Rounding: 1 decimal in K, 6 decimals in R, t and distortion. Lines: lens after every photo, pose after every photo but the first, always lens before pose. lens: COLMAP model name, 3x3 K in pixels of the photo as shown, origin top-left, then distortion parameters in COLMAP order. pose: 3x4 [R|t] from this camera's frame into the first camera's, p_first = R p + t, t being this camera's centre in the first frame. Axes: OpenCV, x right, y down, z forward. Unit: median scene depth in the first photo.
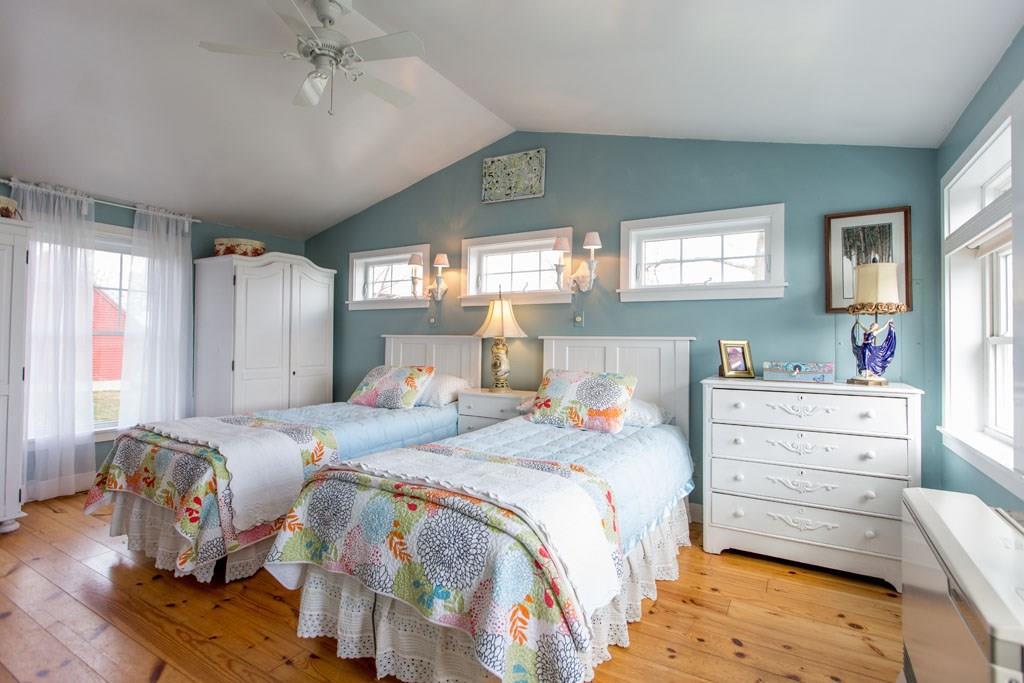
lens RADIAL K [[480.4, 0, 517.8], [0, 480.4, 333.7], [0, 0, 1]] dist [-0.000530, 0.000045]
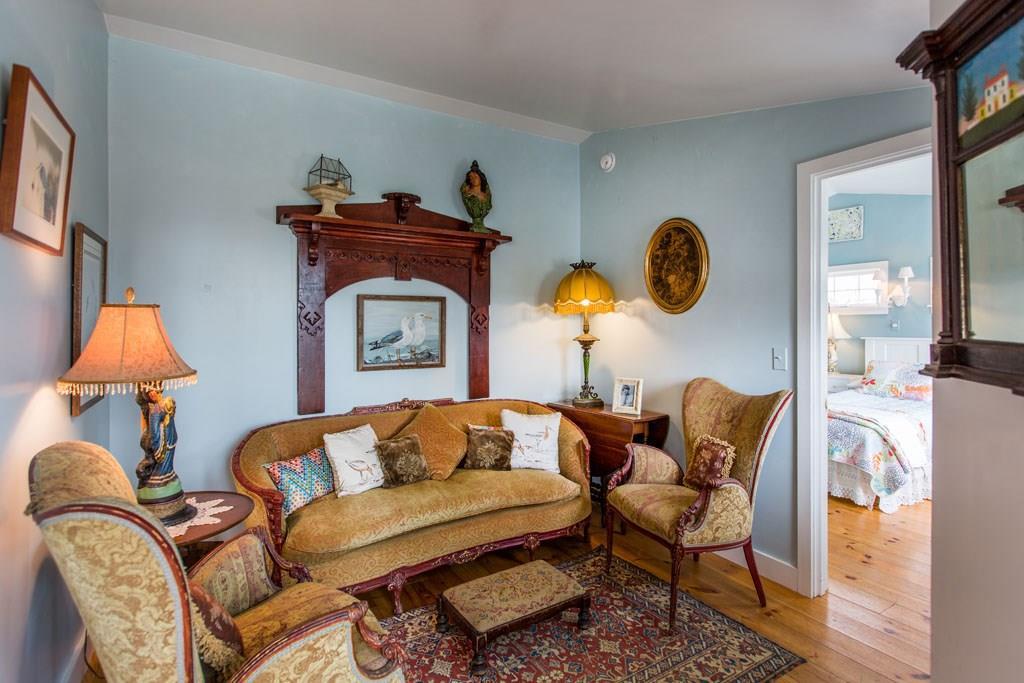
lens RADIAL K [[504.7, 0, 515.0], [0, 504.7, 321.3], [0, 0, 1]] dist [-0.002118, -0.000138]
pose [[0.878551, -0.016046, -0.477379, -0.165572], [0.022353, 0.999722, 0.007535, -0.087375], [0.477125, -0.017291, 0.878665, -0.947942]]
